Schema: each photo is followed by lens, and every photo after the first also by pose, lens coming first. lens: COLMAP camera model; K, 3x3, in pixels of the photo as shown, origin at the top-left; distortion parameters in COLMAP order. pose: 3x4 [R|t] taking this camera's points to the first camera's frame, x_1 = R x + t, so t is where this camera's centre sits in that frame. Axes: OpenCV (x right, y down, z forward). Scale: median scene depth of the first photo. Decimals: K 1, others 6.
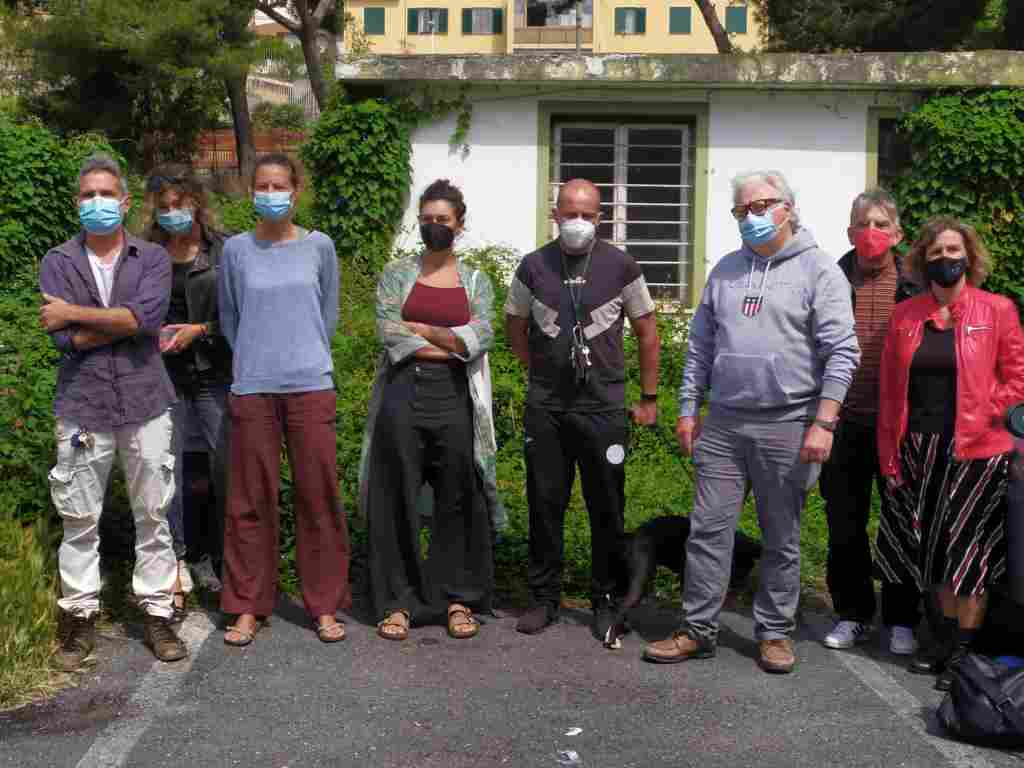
lens RADIAL K [[1540.7, 0, 519.6], [0, 1540.7, 385.3], [0, 0, 1]] dist [0.061124, 0.000000]
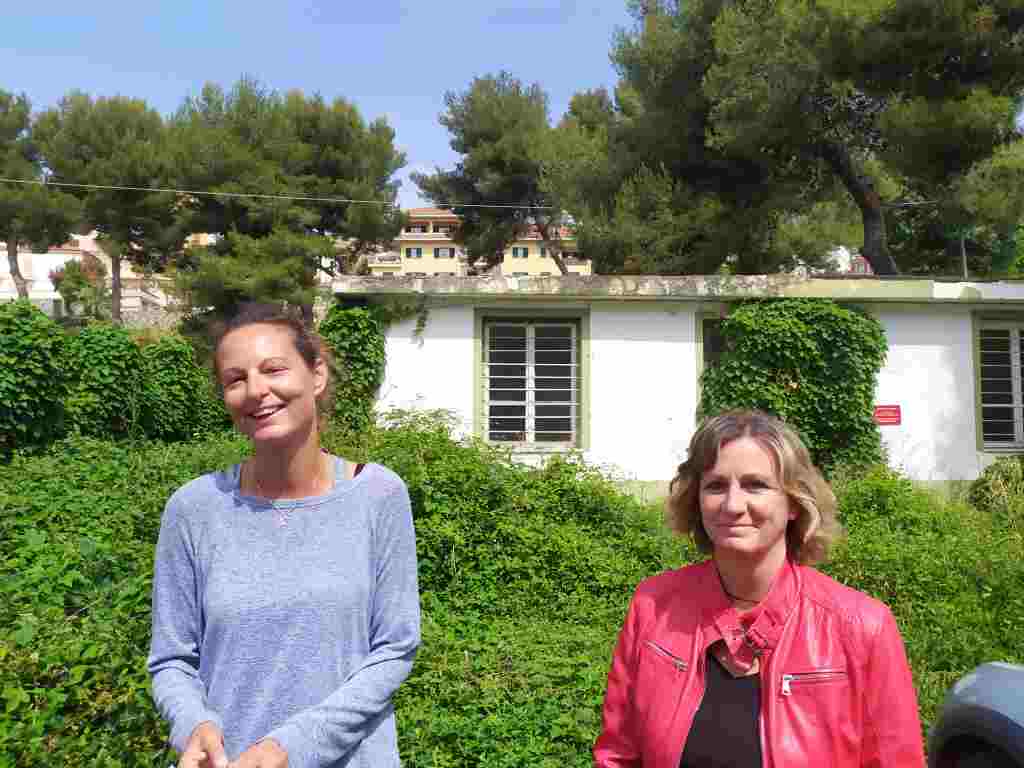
lens RADIAL K [[1540.7, 0, 511.2], [0, 1540.7, 382.1], [0, 0, 1]] dist [0.061124, 0.000000]
pose [[0.999344, -0.006223, 0.035689, -0.004904], [0.010451, 0.992775, -0.119534, 0.059960], [-0.034687, 0.119828, 0.992188, -0.436923]]
